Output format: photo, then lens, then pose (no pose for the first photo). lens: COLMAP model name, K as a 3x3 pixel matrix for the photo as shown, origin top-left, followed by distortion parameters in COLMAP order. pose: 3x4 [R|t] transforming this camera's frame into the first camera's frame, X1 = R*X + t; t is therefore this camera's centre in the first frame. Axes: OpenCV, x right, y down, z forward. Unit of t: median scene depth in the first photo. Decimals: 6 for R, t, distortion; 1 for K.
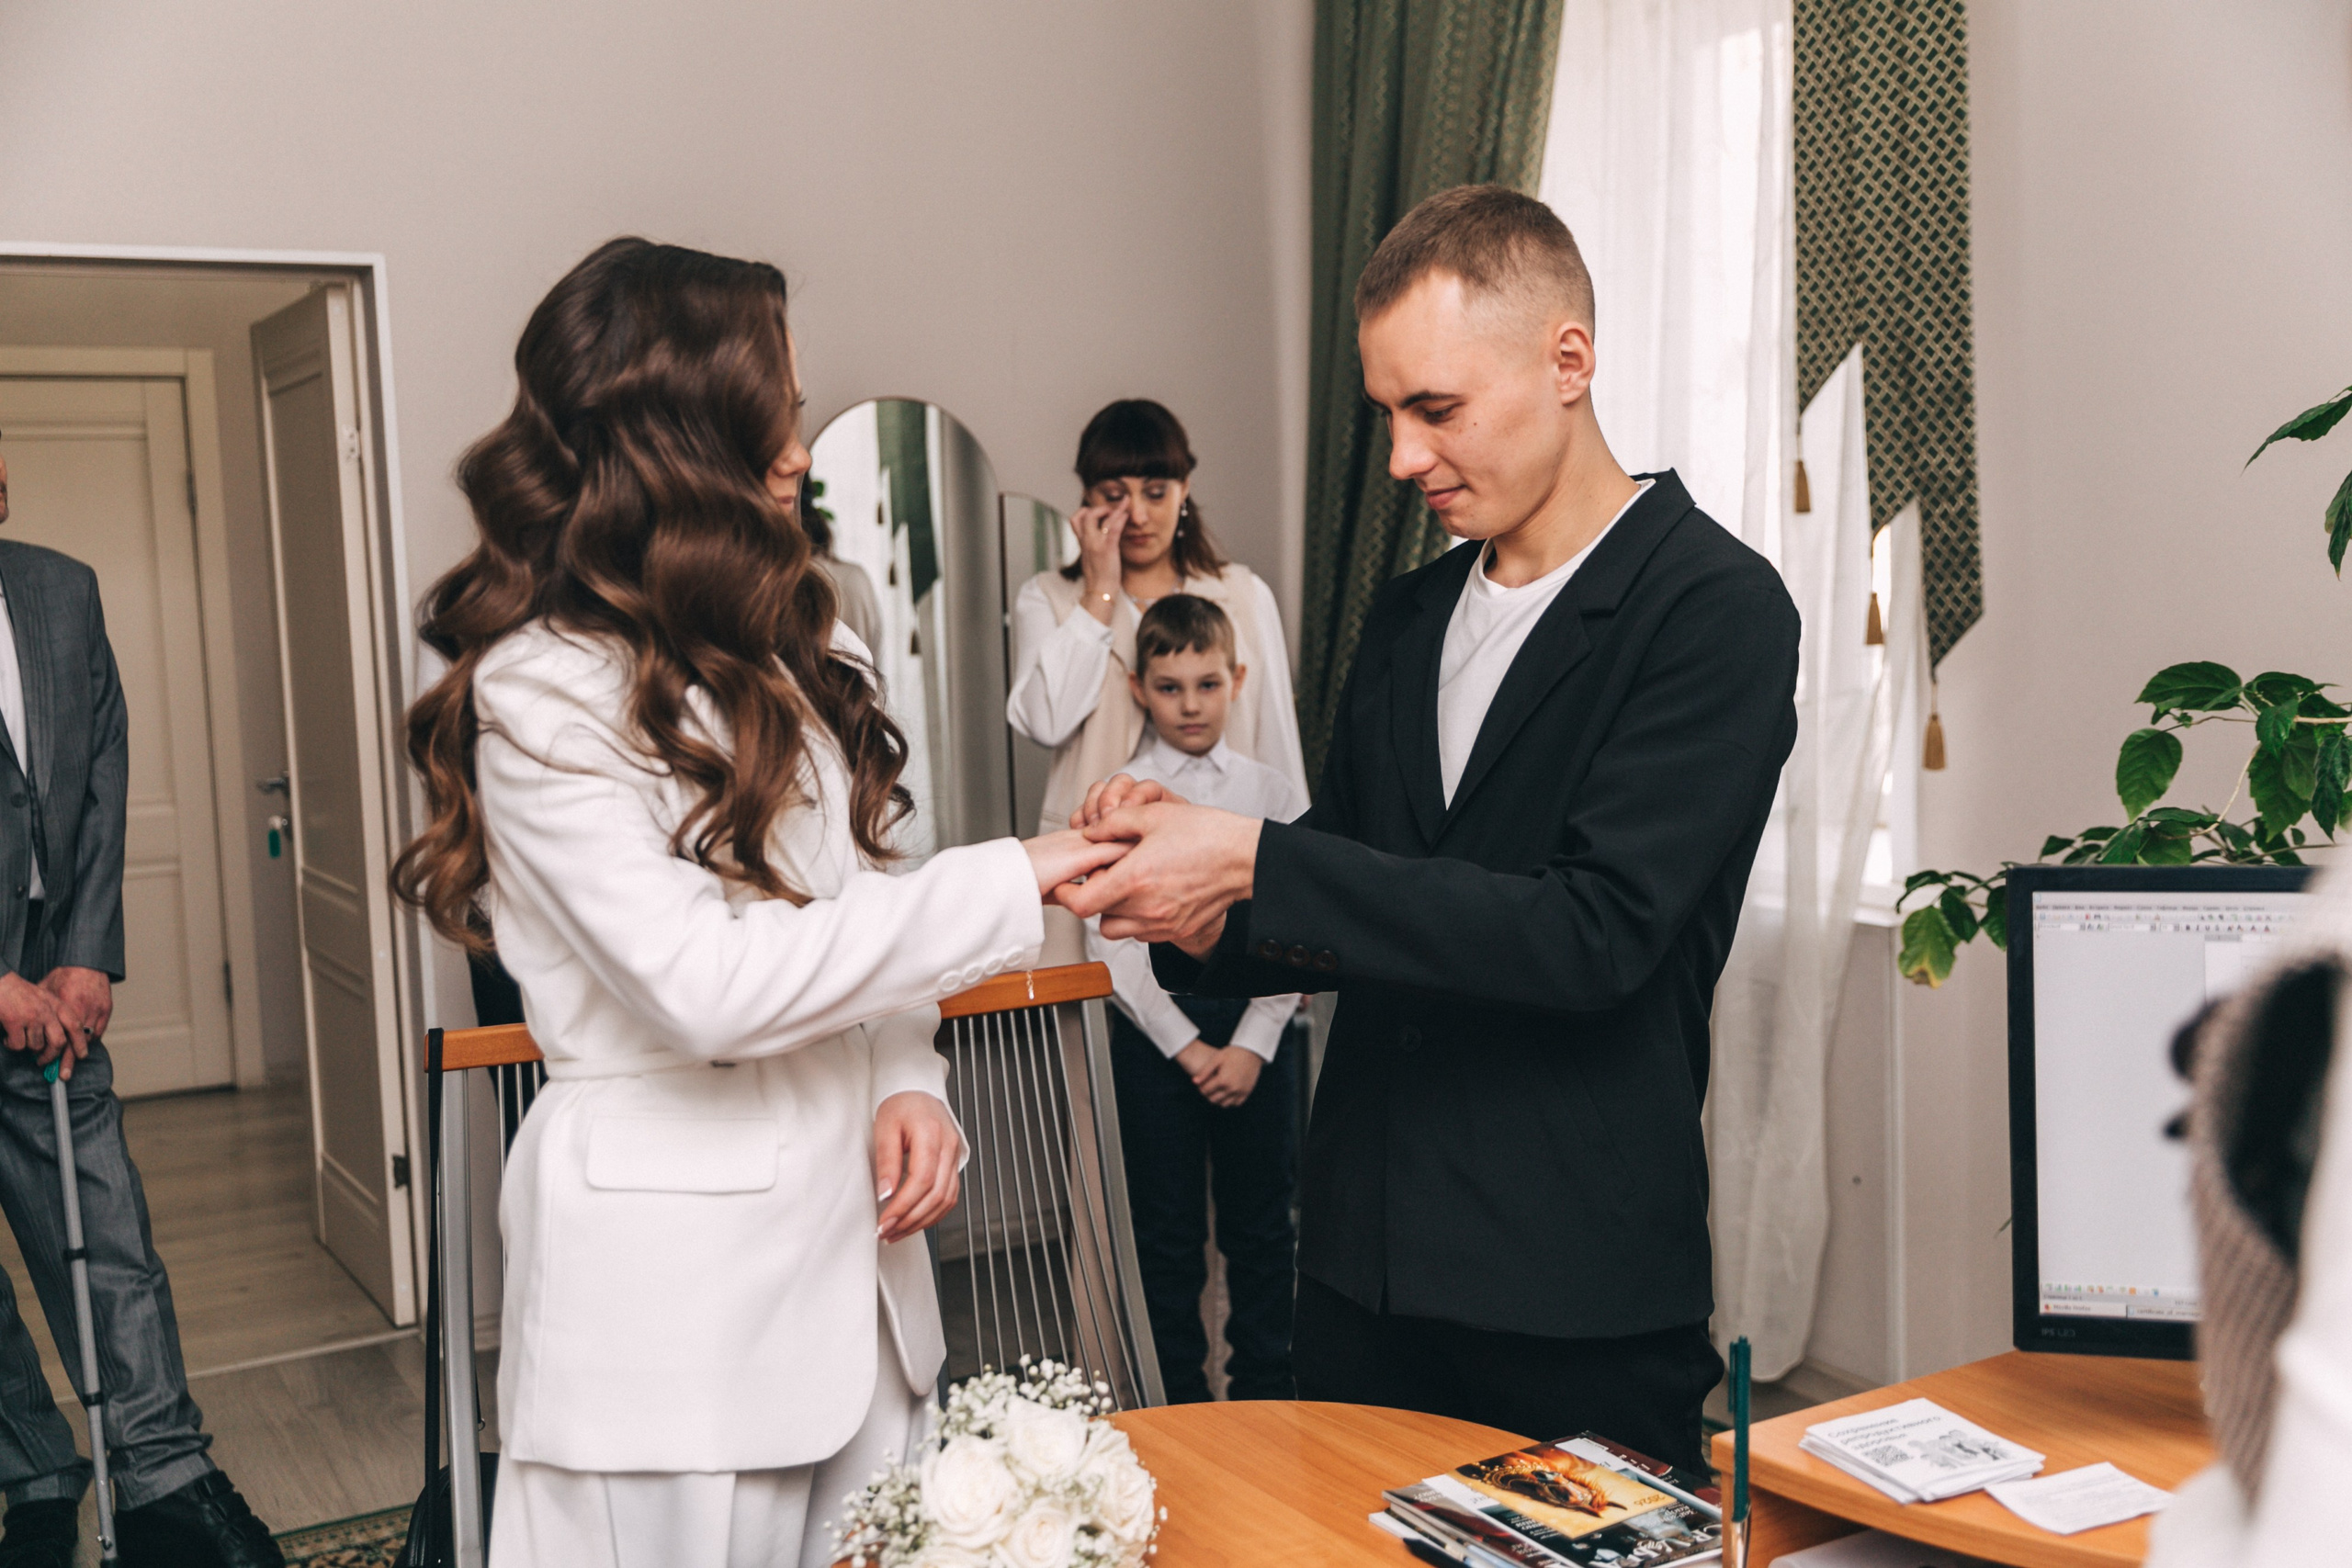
lens RADIAL K [[2374.1, 0, 1175.0], [0, 2374.1, 795.0], [0, 0, 1]] dist [0.016651, -0.005118]
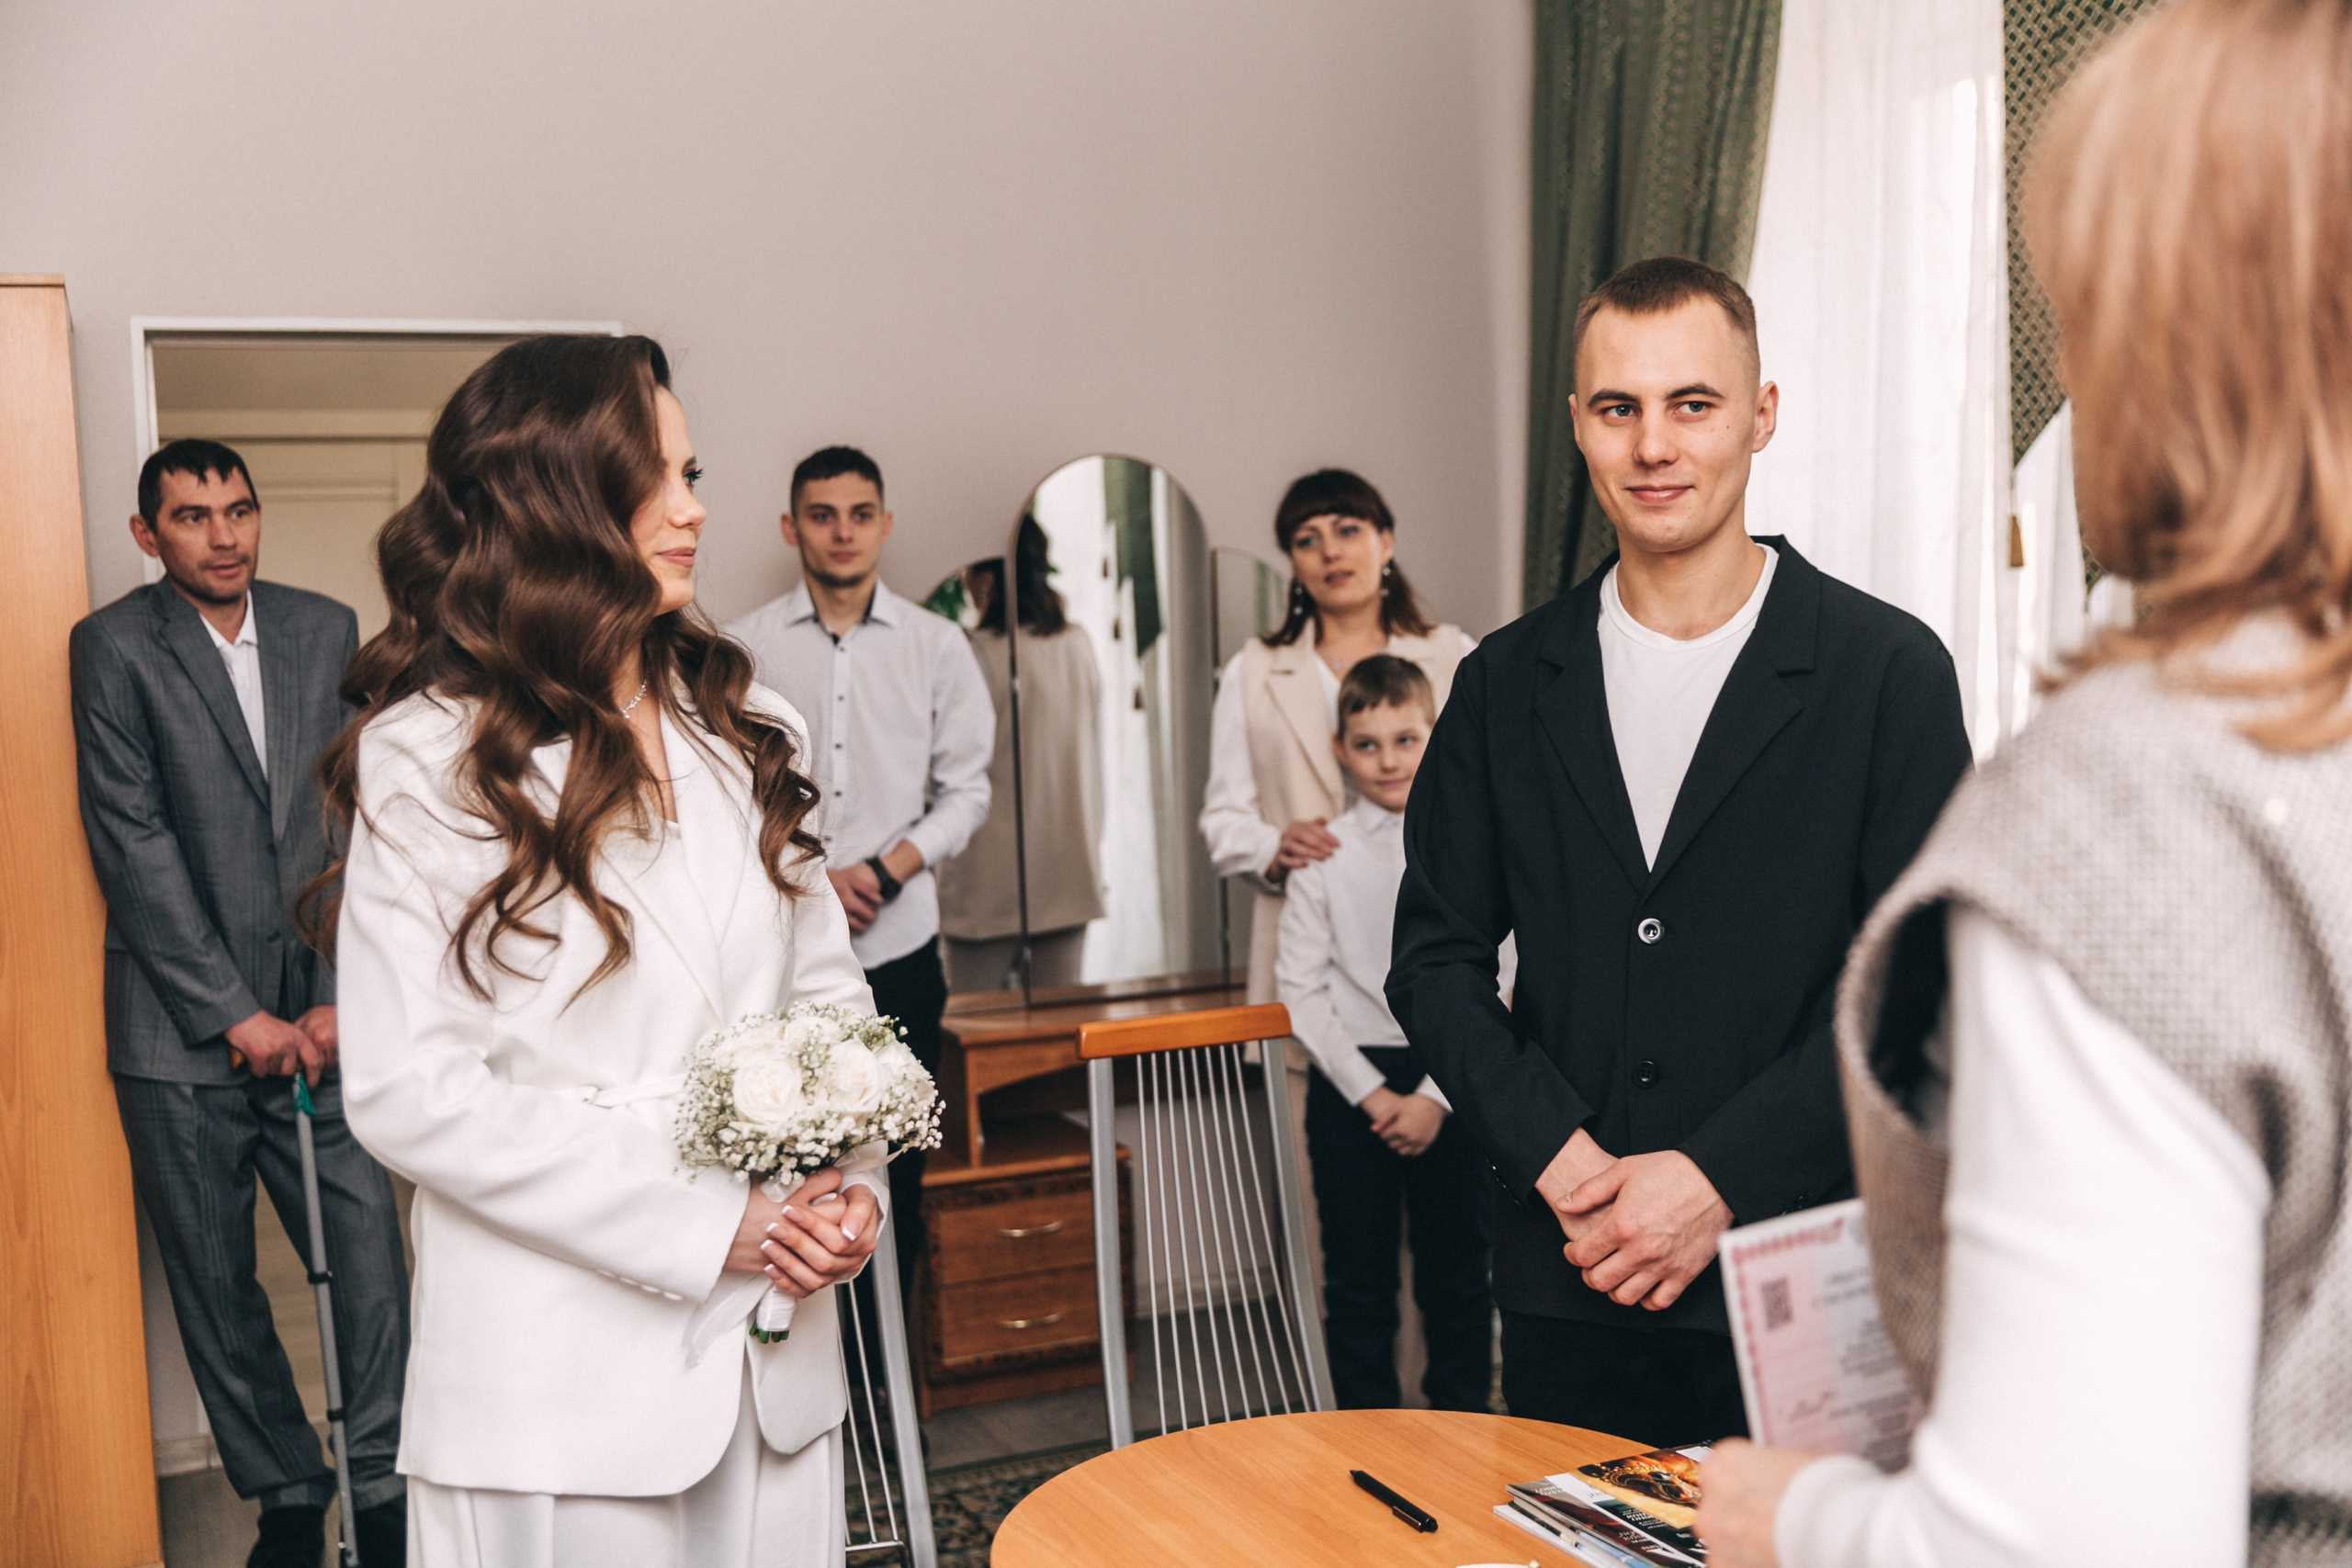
lens RADIAL K [[2606.9, 0, 1176.0], [0, 2606.9, 784.0], [0, 0, 1]] dist [-0.010942, -0.006903]
pose [[0.994120, 0.005393, -0.108149, 0.033031], [-0.008843, 0.999466, -0.031443, 0.007420], [0.107922, 0.032214, 0.993637, -0.100468]]
